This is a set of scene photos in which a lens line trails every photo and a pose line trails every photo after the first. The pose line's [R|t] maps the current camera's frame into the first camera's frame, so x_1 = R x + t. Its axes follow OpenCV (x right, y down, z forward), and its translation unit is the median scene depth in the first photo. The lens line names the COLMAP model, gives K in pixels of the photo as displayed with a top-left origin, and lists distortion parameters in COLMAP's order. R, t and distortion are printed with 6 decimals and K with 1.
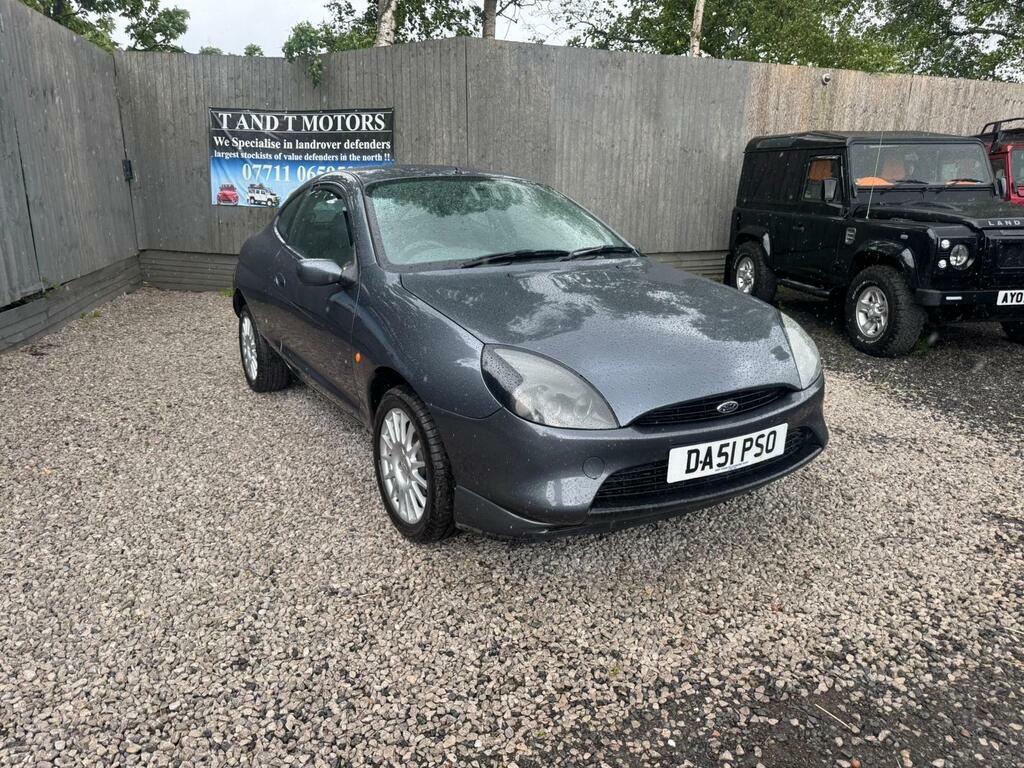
lens RADIAL K [[722.8, 0, 509.8], [0, 722.8, 379.5], [0, 0, 1]] dist [0.012455, -0.015239]
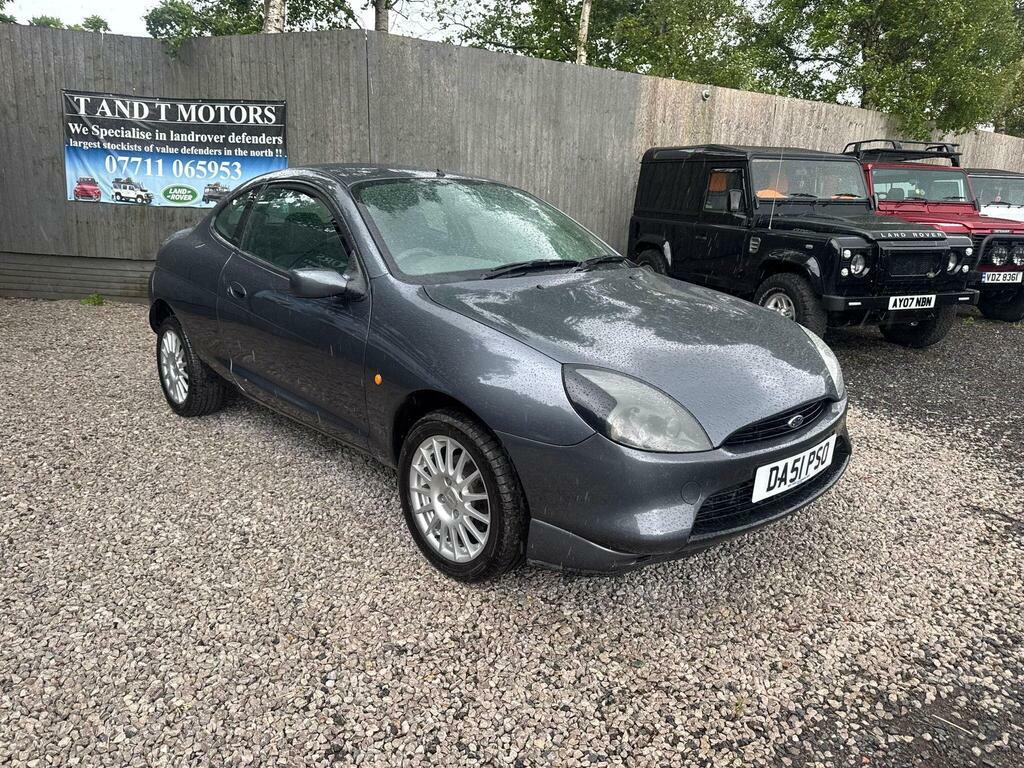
lens RADIAL K [[722.8, 0, 522.1], [0, 722.8, 385.0], [0, 0, 1]] dist [0.012455, -0.015239]
pose [[0.976503, -0.030463, 0.213341, -0.110428], [0.029848, 0.999536, 0.006105, -0.011699], [-0.213428, 0.000406, 0.976959, 0.043039]]
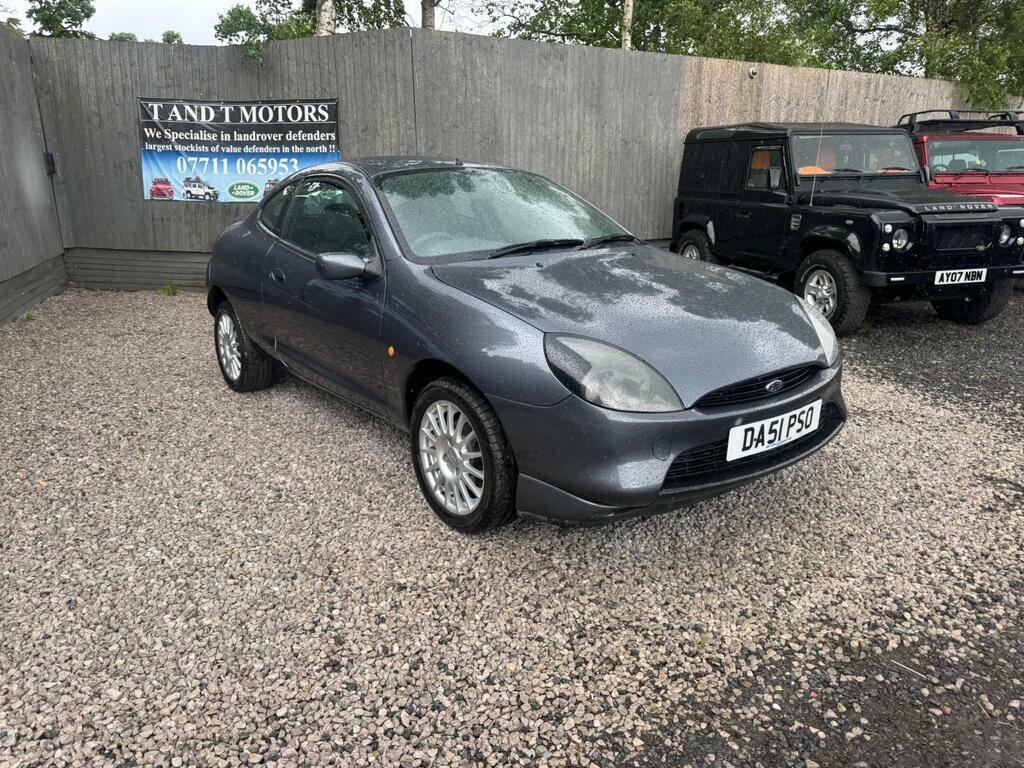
lens RADIAL K [[722.8, 0, 505.3], [0, 722.8, 373.0], [0, 0, 1]] dist [0.012455, -0.015239]
pose [[0.993737, -0.036260, 0.105699, -0.077767], [0.036019, 0.999342, 0.004191, 0.000458], [-0.105782, -0.000357, 0.994389, 0.000246]]
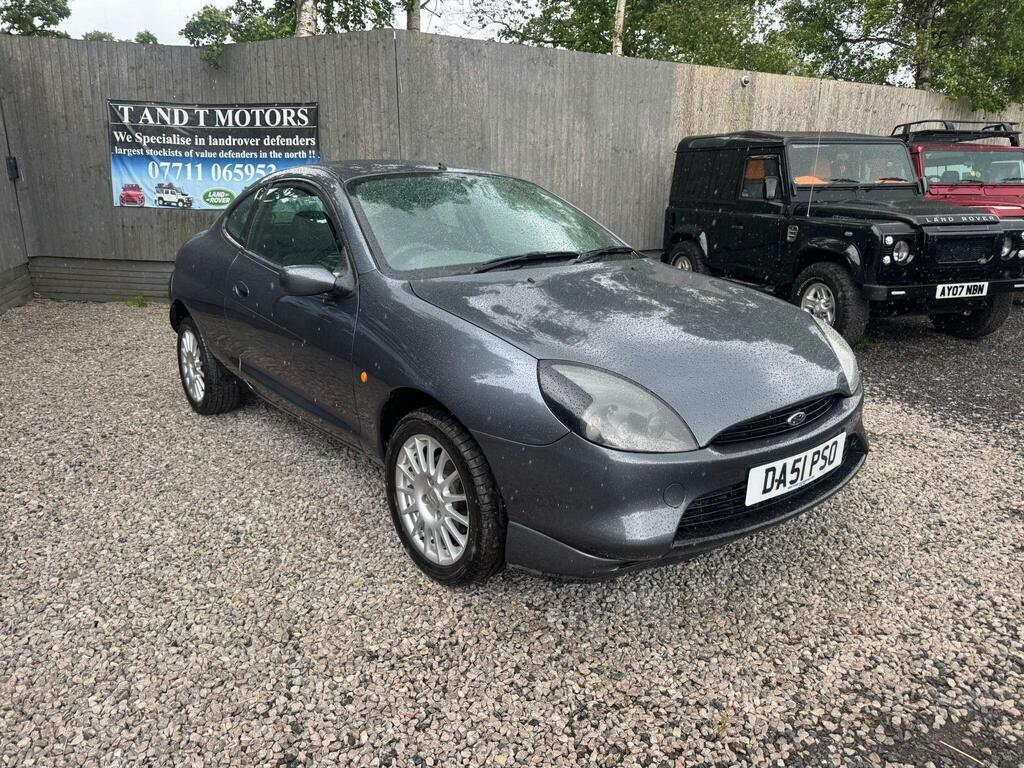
lens RADIAL K [[722.8, 0, 514.4], [0, 722.8, 379.5], [0, 0, 1]] dist [0.012455, -0.015239]
pose [[0.990113, -0.037051, 0.135291, -0.072096], [0.037197, 0.999307, 0.001448, -0.010766], [-0.135251, 0.003599, 0.990805, 0.051323]]
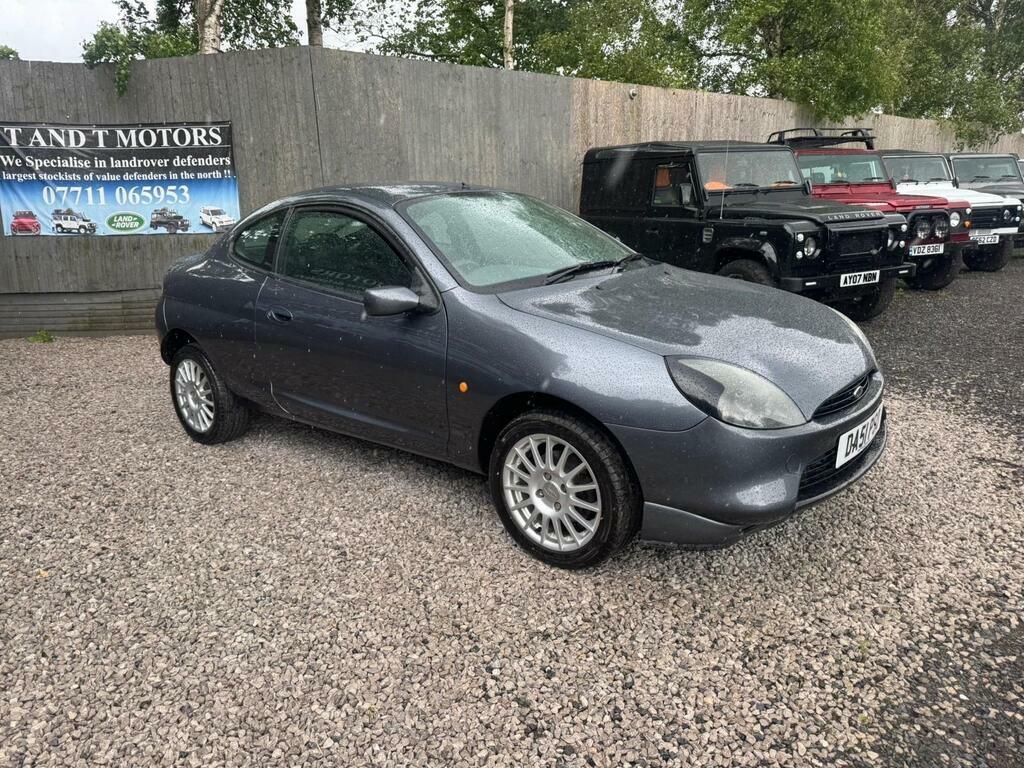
lens RADIAL K [[722.8, 0, 506.4], [0, 722.8, 384.3], [0, 0, 1]] dist [0.012455, -0.015239]
pose [[0.947304, -0.111146, 0.300435, -0.212966], [0.113926, 0.993455, 0.008310, -0.017299], [-0.299392, 0.026356, 0.953766, 0.044157]]
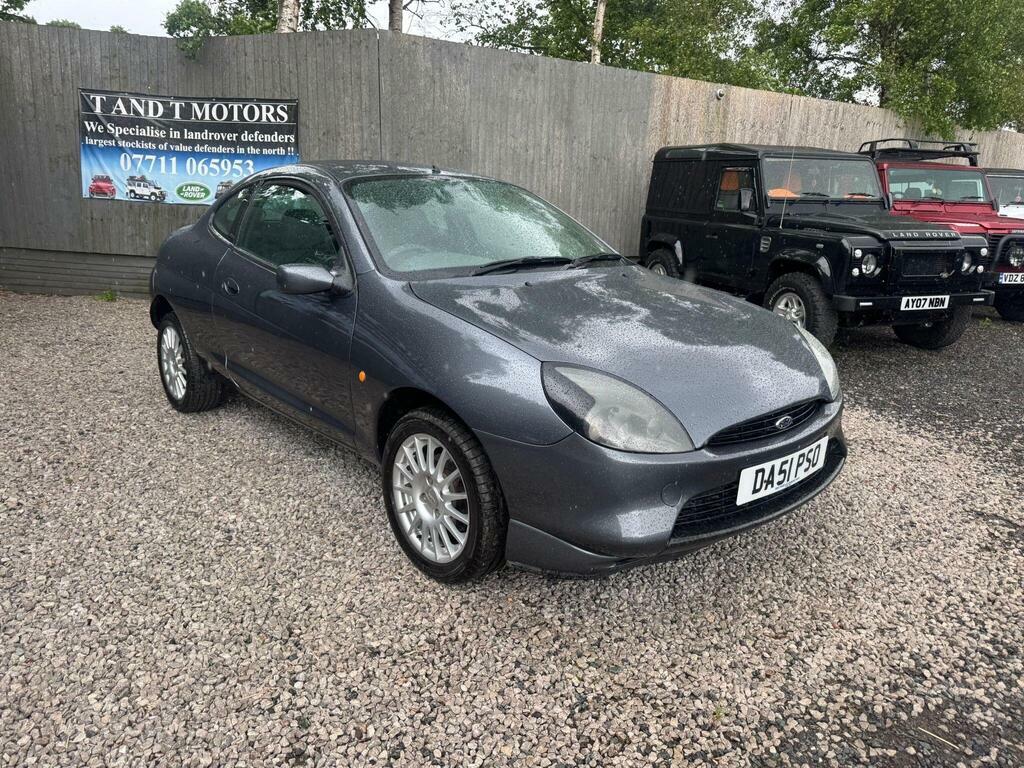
lens RADIAL K [[722.8, 0, 526.5], [0, 722.8, 377.1], [0, 0, 1]] dist [0.012455, -0.015239]
pose [[0.980811, -0.020910, 0.193837, -0.089820], [0.022120, 0.999747, -0.004078, -0.010604], [-0.193702, 0.008287, 0.981025, 0.045089]]
